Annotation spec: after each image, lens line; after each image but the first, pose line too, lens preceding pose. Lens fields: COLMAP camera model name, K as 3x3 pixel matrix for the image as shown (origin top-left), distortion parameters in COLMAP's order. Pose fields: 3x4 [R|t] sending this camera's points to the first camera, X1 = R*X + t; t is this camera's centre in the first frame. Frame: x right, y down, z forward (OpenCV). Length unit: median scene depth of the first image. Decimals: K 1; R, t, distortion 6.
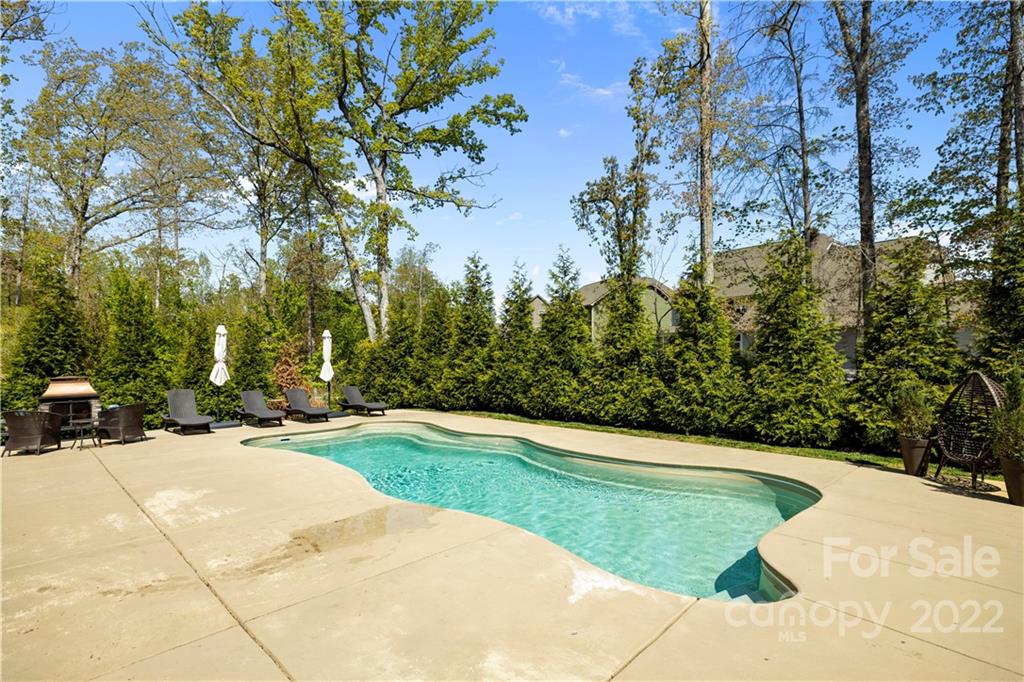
lens RADIAL K [[499.3, 0, 512.0], [0, 499.3, 341.0], [0, 0, 1]] dist [0.000452, 0.000306]
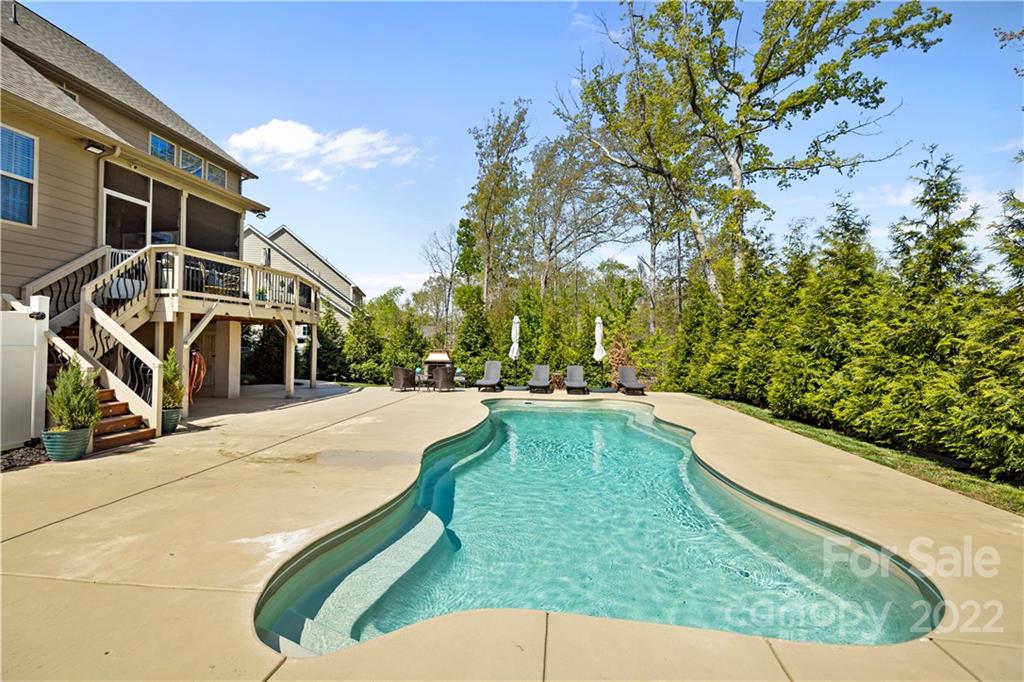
lens RADIAL K [[435.7, 0, 513.9], [0, 435.7, 335.5], [0, 0, 1]] dist [-0.002281, 0.000174]
pose [[0.608866, -0.004695, -0.793260, 0.150187], [0.012938, 0.999908, 0.004012, 0.007086], [0.793168, -0.012706, 0.608870, 0.105582]]
